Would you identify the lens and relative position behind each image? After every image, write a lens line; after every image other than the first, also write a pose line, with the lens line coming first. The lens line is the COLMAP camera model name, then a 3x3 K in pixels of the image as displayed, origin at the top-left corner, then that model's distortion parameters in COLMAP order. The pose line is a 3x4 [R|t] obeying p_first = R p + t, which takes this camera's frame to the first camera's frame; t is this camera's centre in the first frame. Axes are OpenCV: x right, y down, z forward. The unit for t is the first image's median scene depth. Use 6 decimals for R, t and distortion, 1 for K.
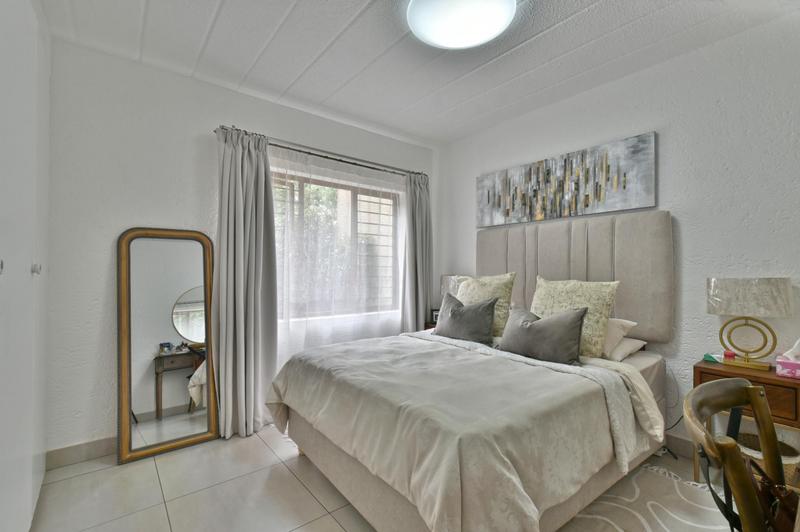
lens RADIAL K [[360.2, 0, 397.8], [0, 360.2, 267.6], [0, 0, 1]] dist [-0.000426, -0.000608]
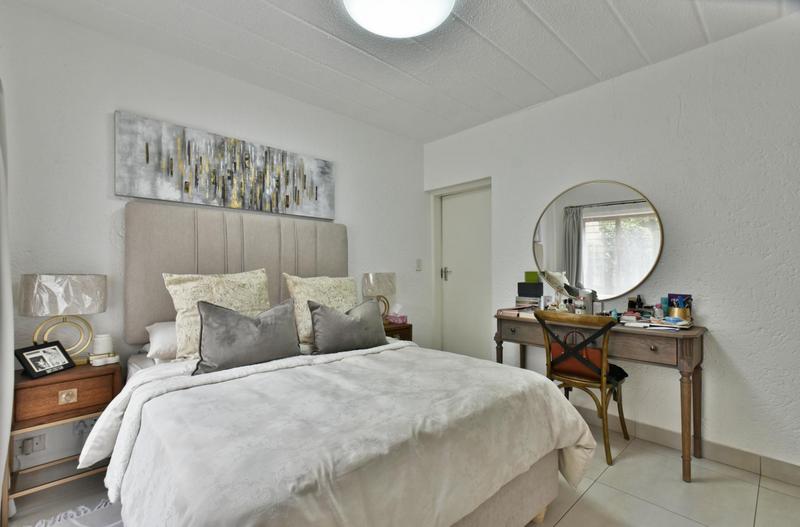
lens RADIAL K [[360.2, 0, 398.7], [0, 360.2, 270.4], [0, 0, 1]] dist [-0.000426, -0.000608]
pose [[-0.075566, -0.004448, 0.997131, -0.503338], [-0.020119, 0.999793, 0.002935, 0.006619], [-0.996938, -0.019839, -0.075640, 0.685825]]
